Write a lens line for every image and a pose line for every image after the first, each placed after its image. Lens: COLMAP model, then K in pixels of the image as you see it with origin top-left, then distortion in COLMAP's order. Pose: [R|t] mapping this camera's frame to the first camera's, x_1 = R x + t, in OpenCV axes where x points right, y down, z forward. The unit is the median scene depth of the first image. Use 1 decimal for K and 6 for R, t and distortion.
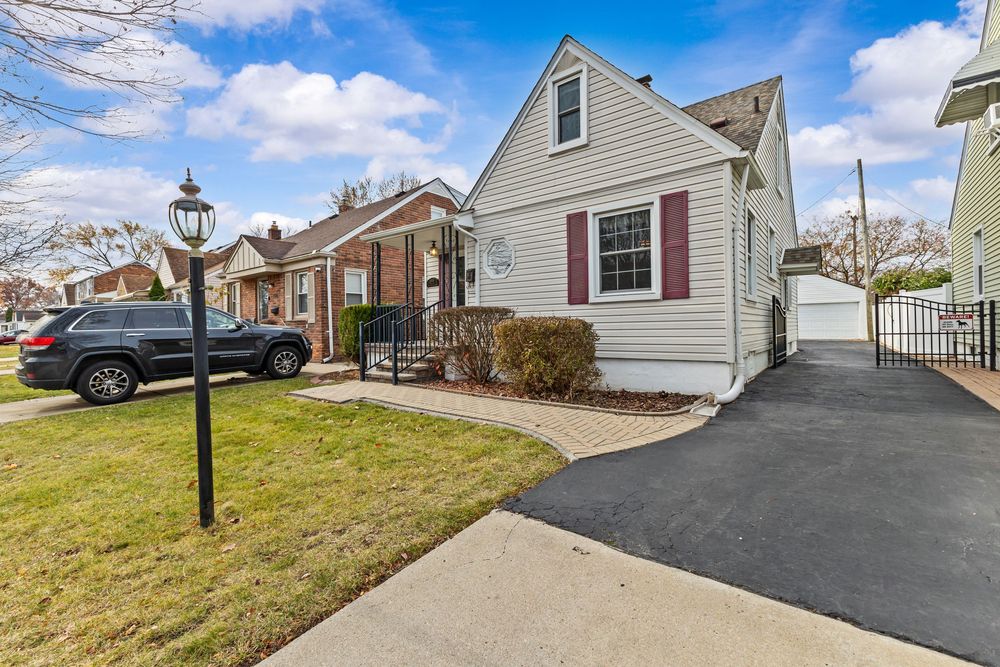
lens RADIAL K [[432.3, 0, 496.8], [0, 432.3, 329.4], [0, 0, 1]] dist [0.014808, -0.001675]
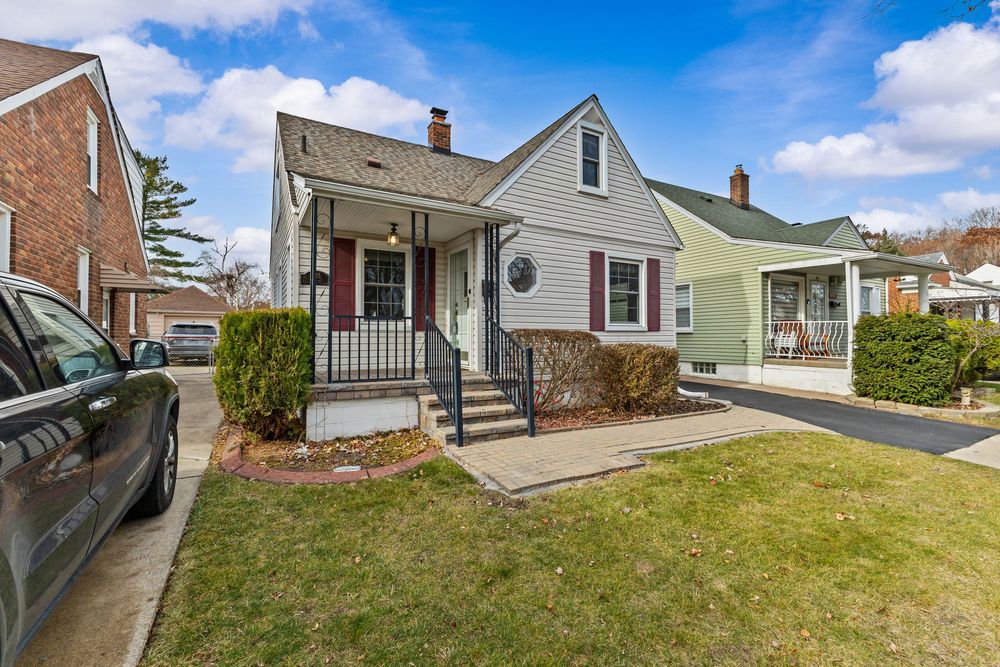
lens RADIAL K [[432.3, 0, 497.2], [0, 432.3, 328.8], [0, 0, 1]] dist [0.014808, -0.001675]
pose [[0.363999, 0.028769, 0.930955, -0.964034], [-0.003076, 0.999555, -0.029686, -0.029083], [-0.931394, 0.007942, 0.363926, 0.821433]]
